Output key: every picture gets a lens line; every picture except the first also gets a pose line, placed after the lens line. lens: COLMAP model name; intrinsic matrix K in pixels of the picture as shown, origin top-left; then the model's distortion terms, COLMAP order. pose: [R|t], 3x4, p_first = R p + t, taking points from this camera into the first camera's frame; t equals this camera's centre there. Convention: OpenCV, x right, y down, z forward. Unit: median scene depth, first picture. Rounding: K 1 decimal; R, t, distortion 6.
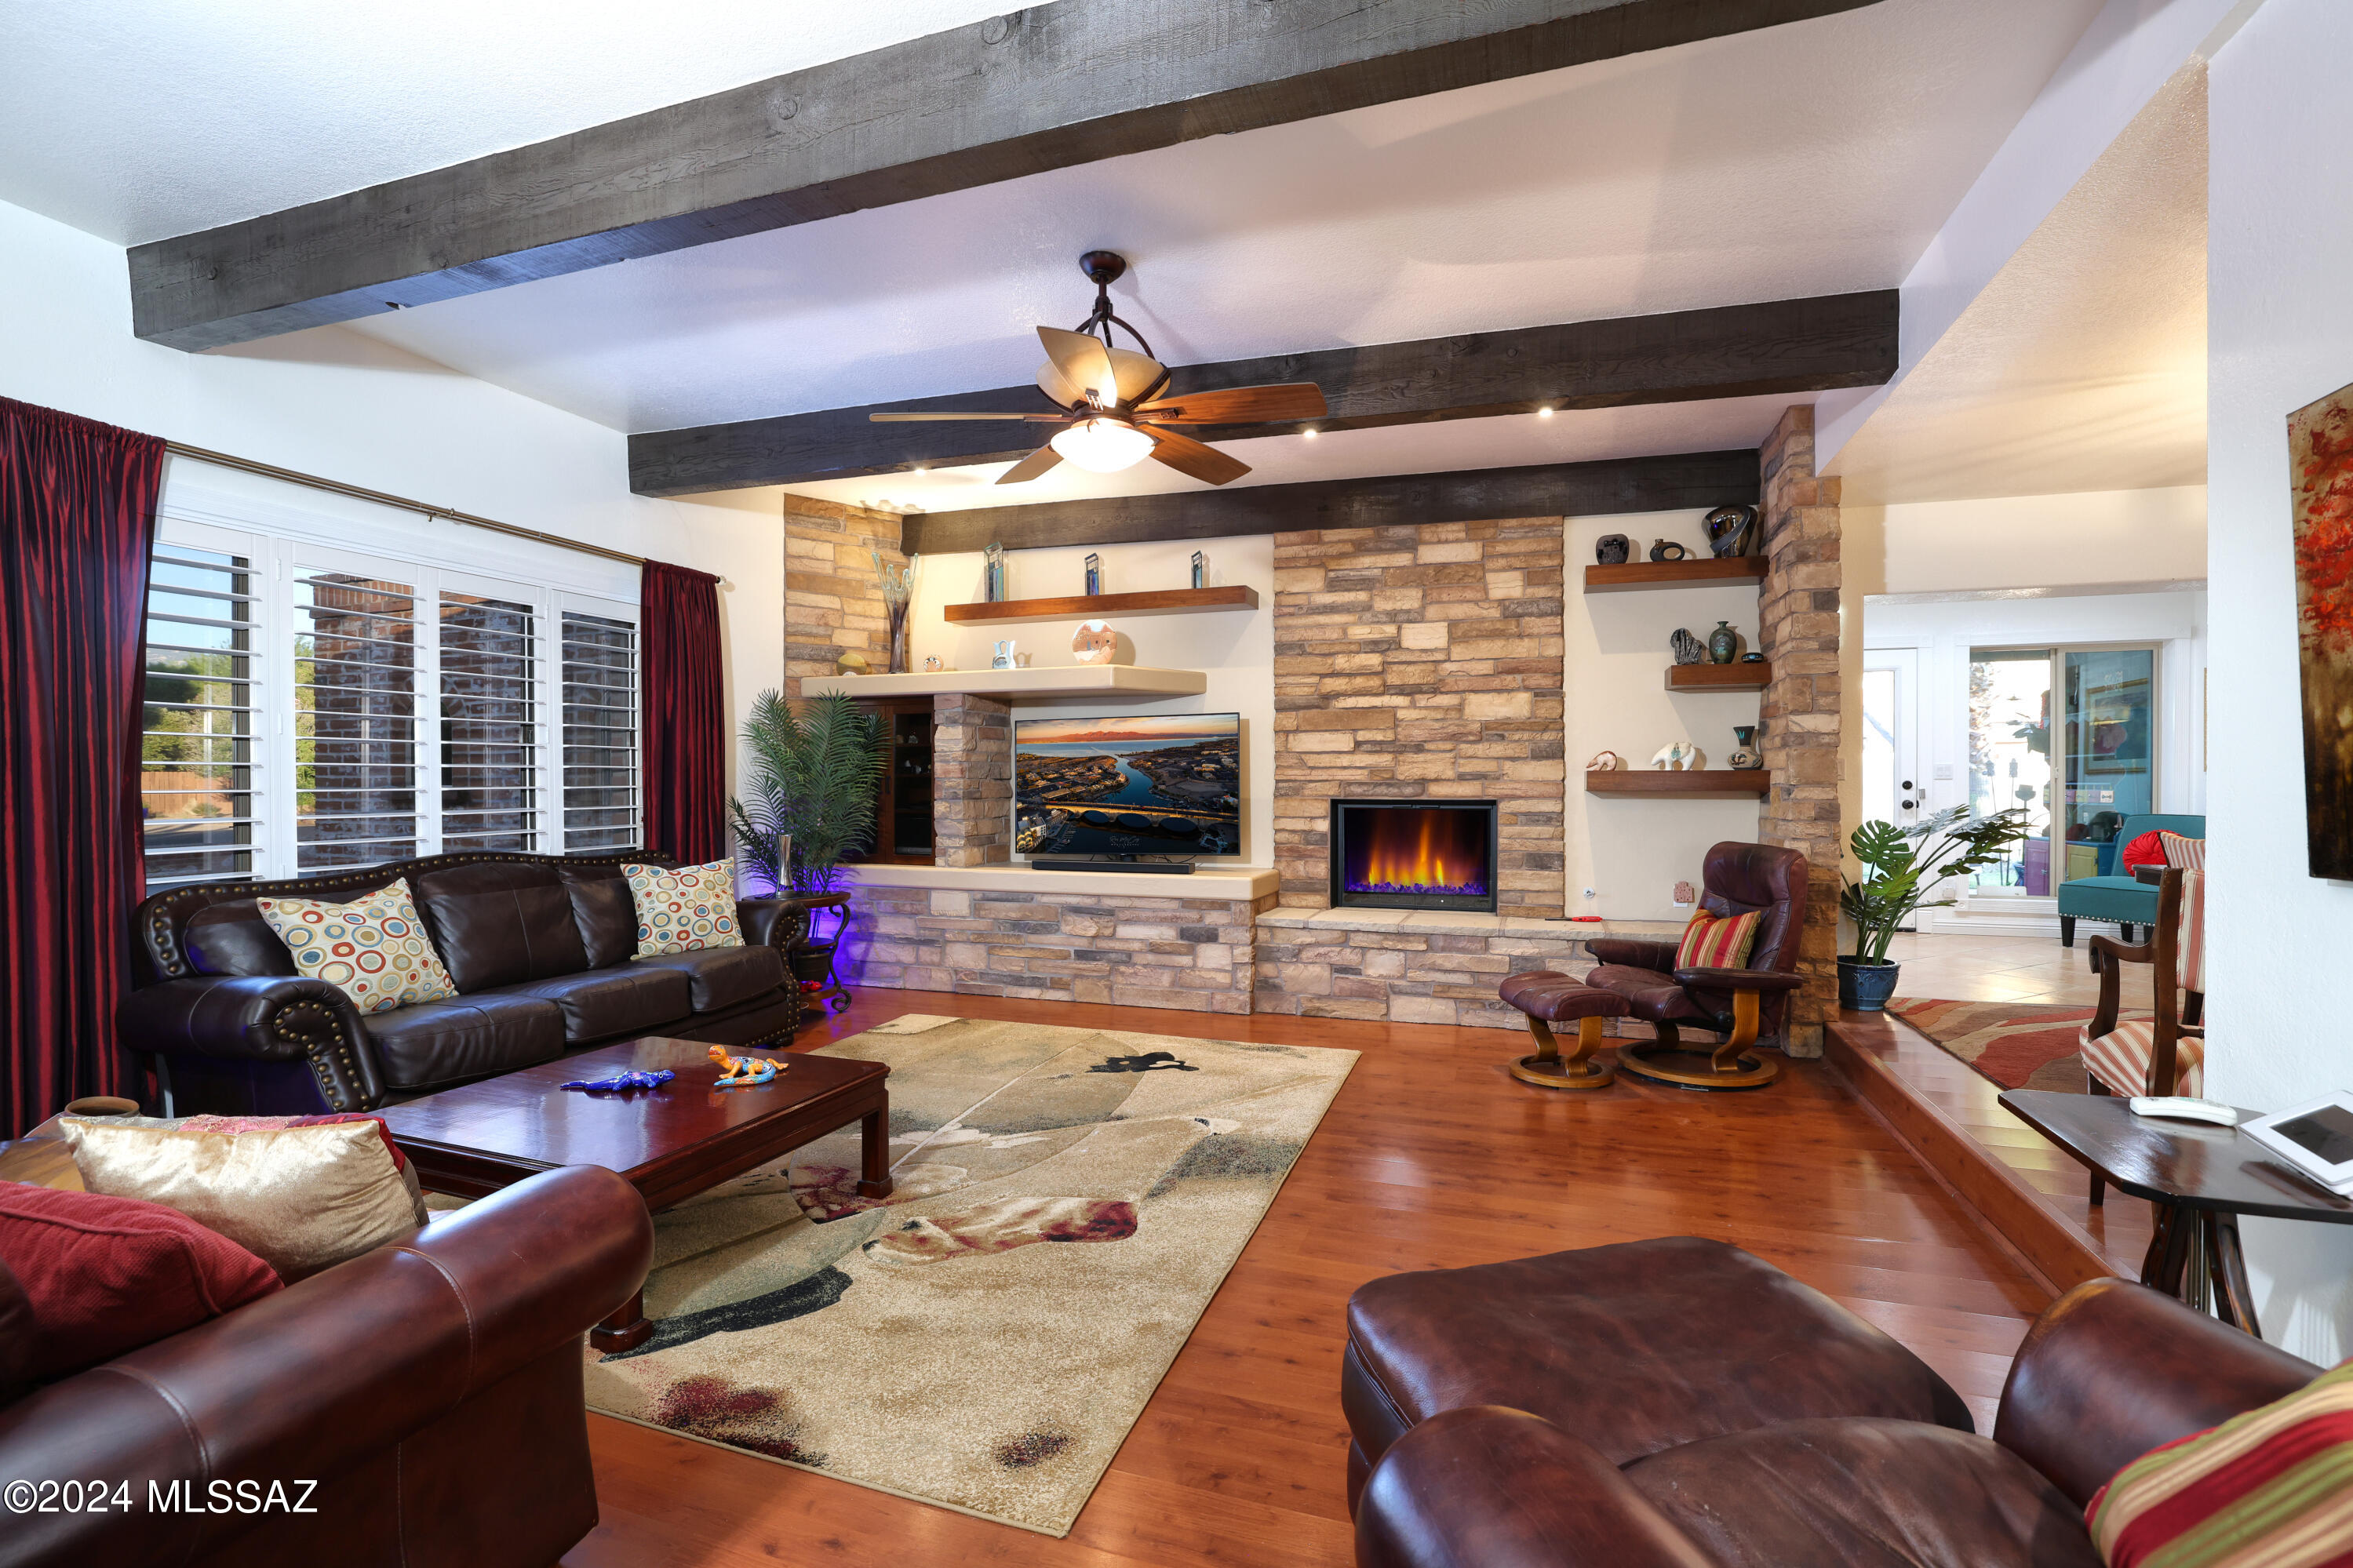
lens RADIAL K [[1026.8, 0, 1176.5], [0, 1026.8, 784.0], [0, 0, 1]] dist [-0.073436, 0.000125]
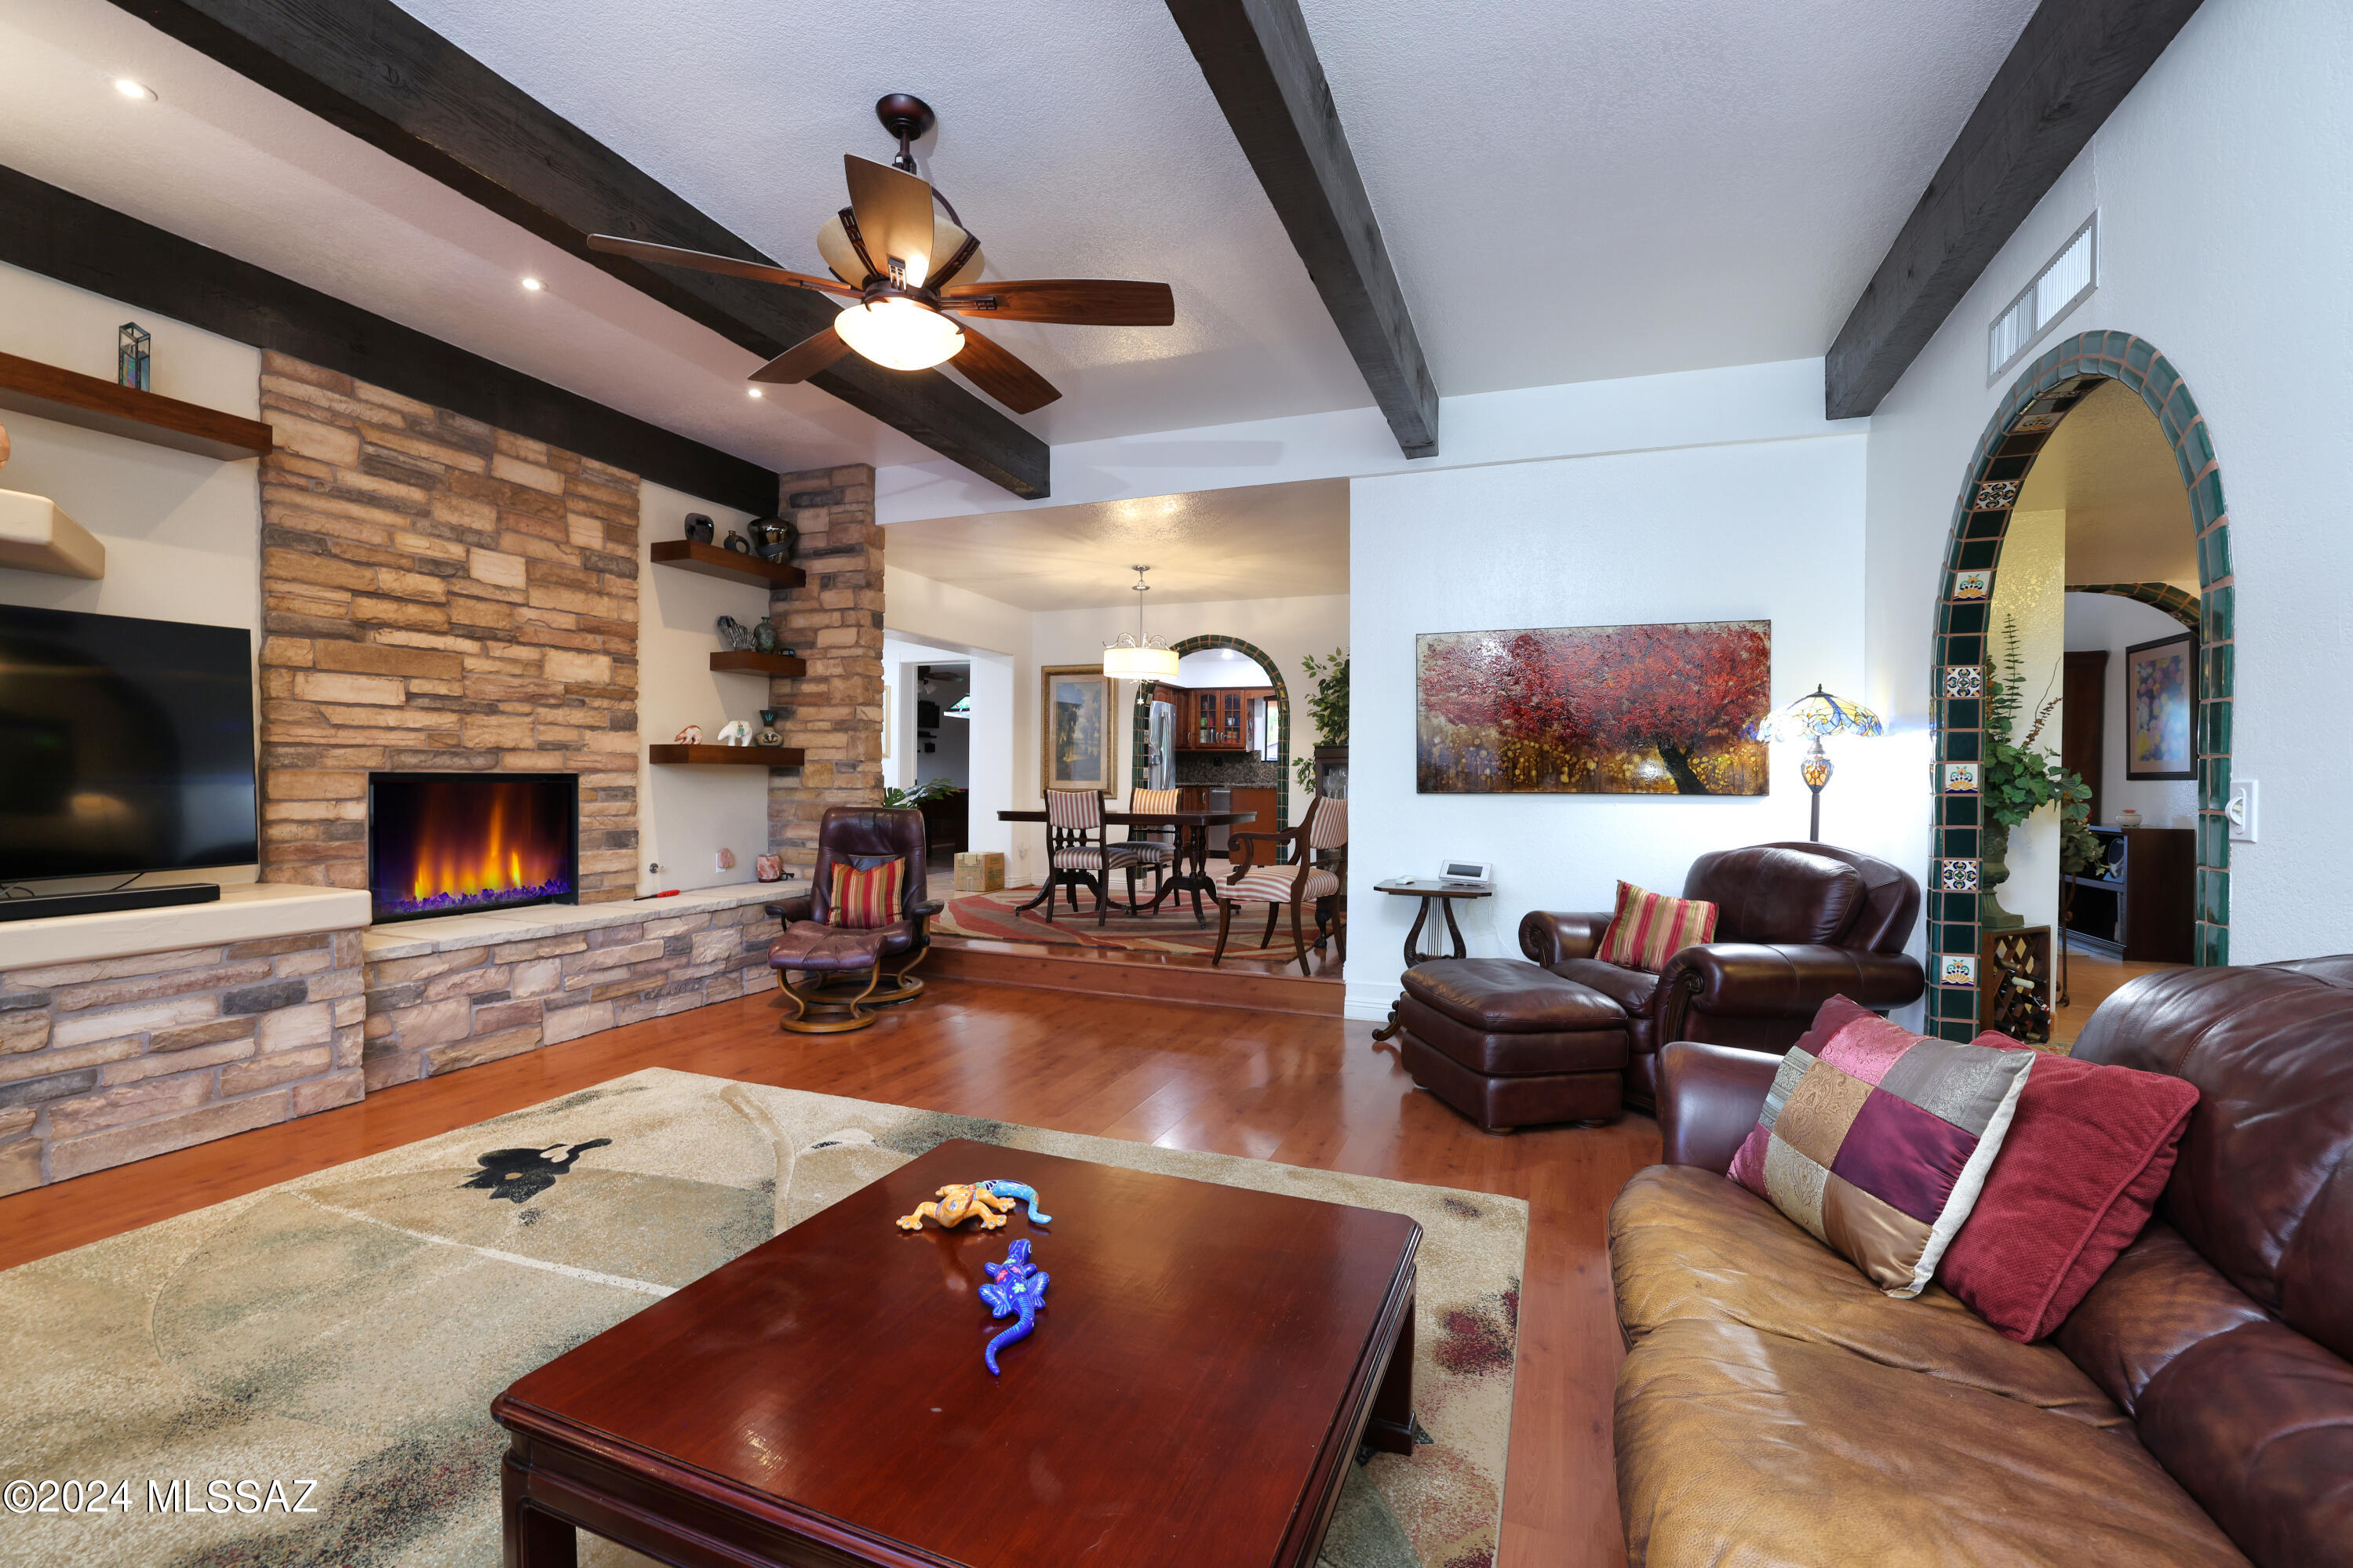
lens RADIAL K [[1005.1, 0, 1176.5], [0, 1005.1, 784.0], [0, 0, 1]] dist [-0.021565, 0.000452]
pose [[0.033491, -0.009118, 0.999397, -0.536466], [-0.009908, 0.999906, 0.009455, 0.011420], [-0.999390, -0.010219, 0.033397, 0.454624]]
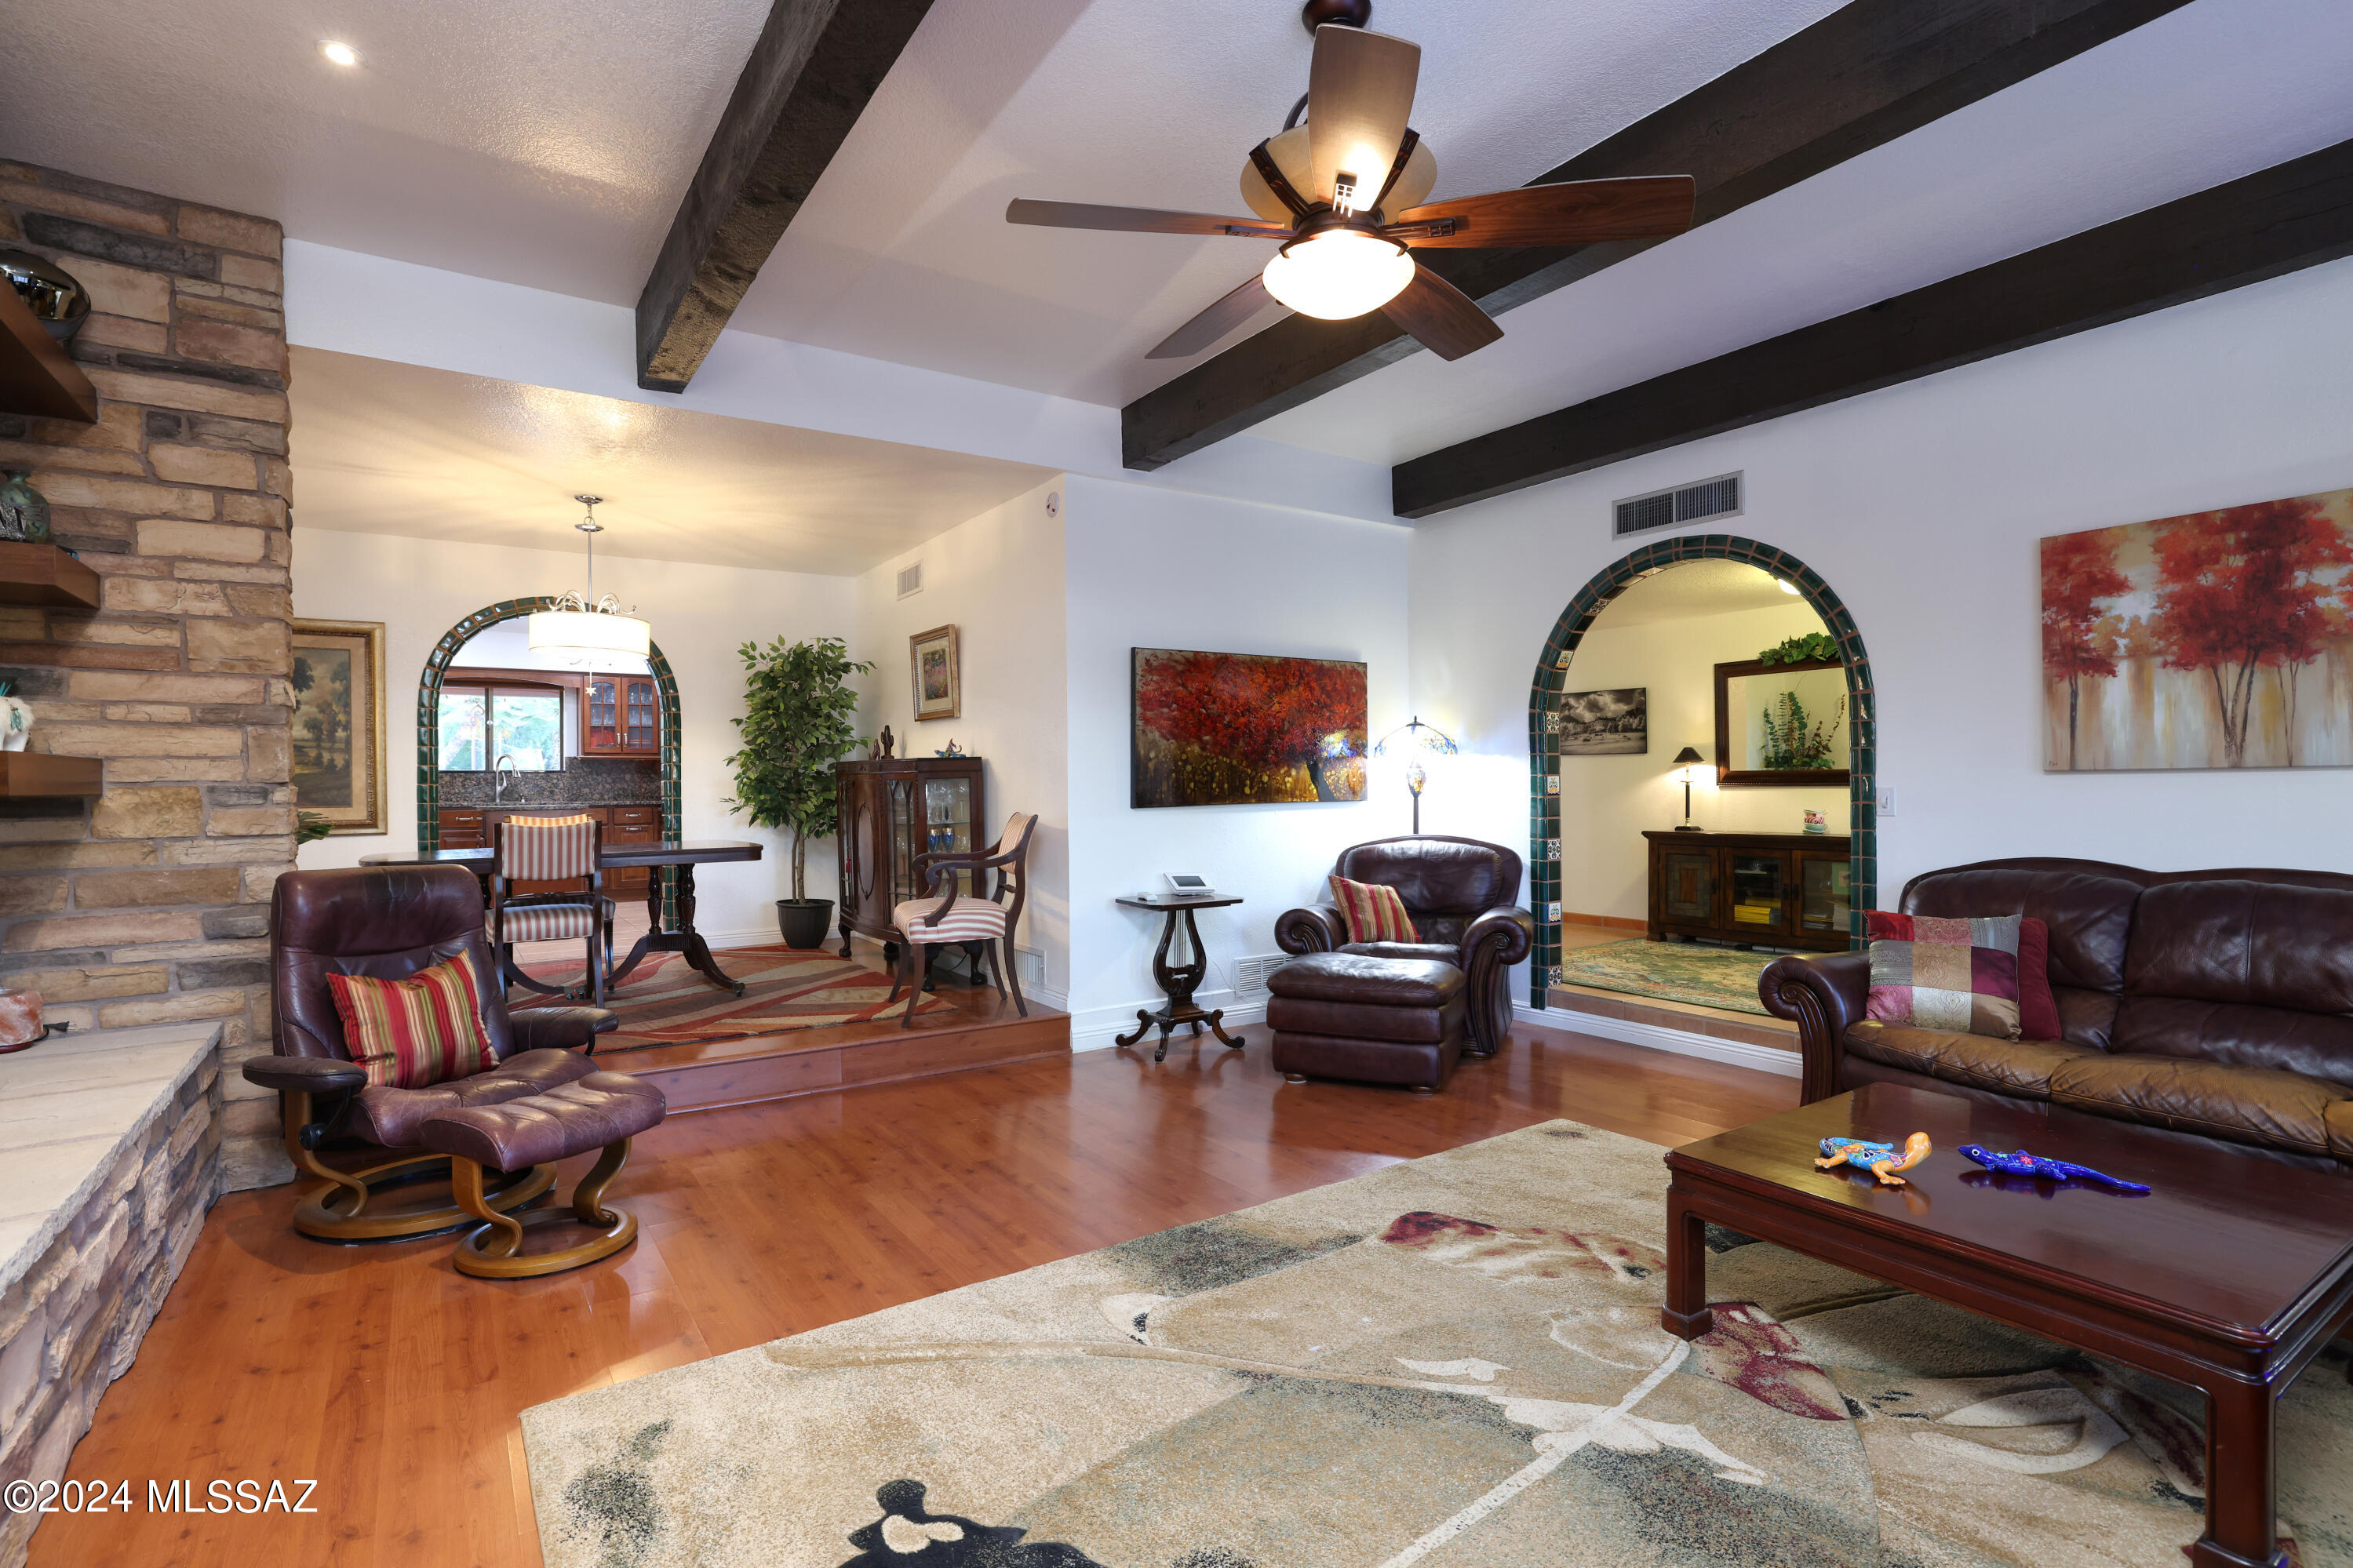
lens RADIAL K [[1121.8, 0, 1176.5], [0, 1121.8, 784.0], [0, 0, 1]] dist [-0.029508, 0.018540]
pose [[-0.804422, 0.003732, 0.594047, -0.263183], [0.006750, 0.999973, 0.002858, 0.002487], [-0.594020, 0.006309, -0.804425, 1.021149]]
